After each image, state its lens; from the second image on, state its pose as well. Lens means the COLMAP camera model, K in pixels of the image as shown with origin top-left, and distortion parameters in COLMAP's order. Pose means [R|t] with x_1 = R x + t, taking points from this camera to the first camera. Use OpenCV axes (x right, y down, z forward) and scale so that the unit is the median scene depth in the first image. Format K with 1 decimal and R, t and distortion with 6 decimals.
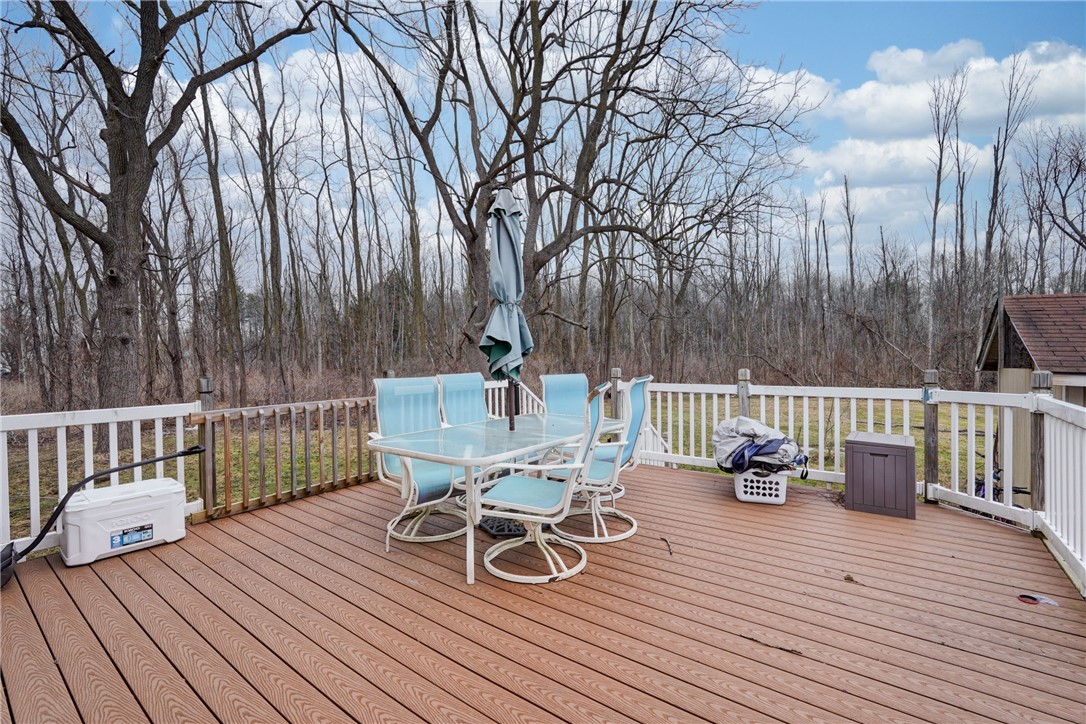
lens RADIAL K [[478.9, 0, 543.0], [0, 478.9, 362.0], [0, 0, 1]] dist [-0.008507, 0.000944]
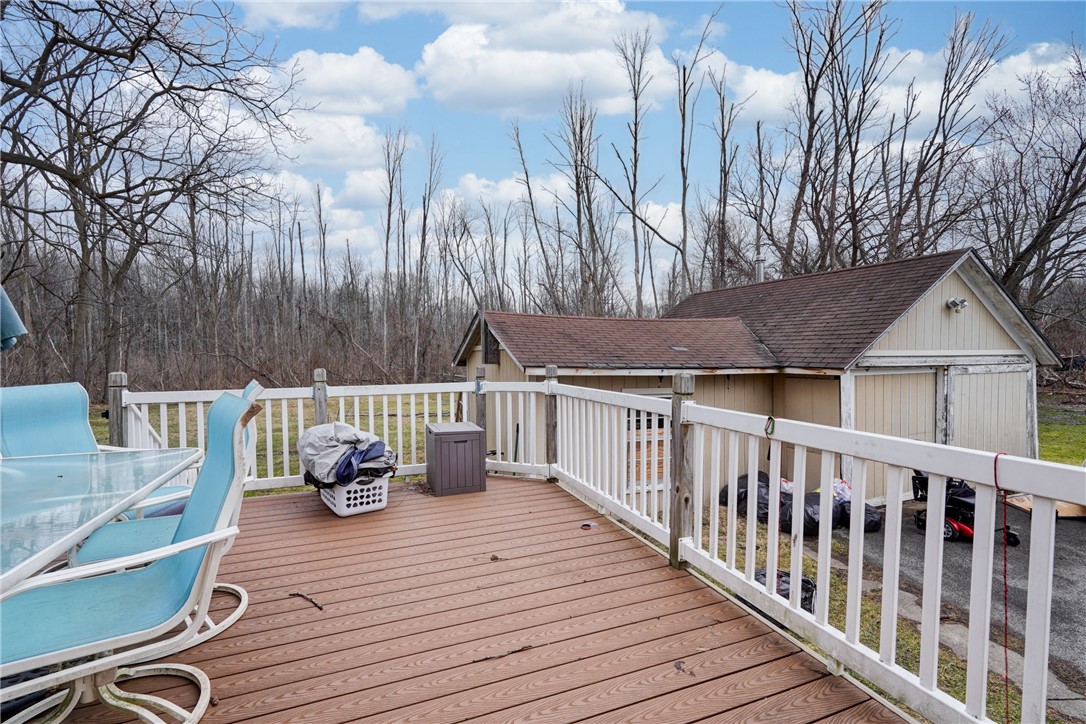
lens RADIAL K [[478.9, 0, 543.0], [0, 478.9, 362.0], [0, 0, 1]] dist [-0.008507, 0.000944]
pose [[0.520585, -0.009695, 0.853755, -0.153853], [0.008270, 0.999946, 0.006313, -0.000479], [-0.853770, 0.003774, 0.520637, 0.222201]]
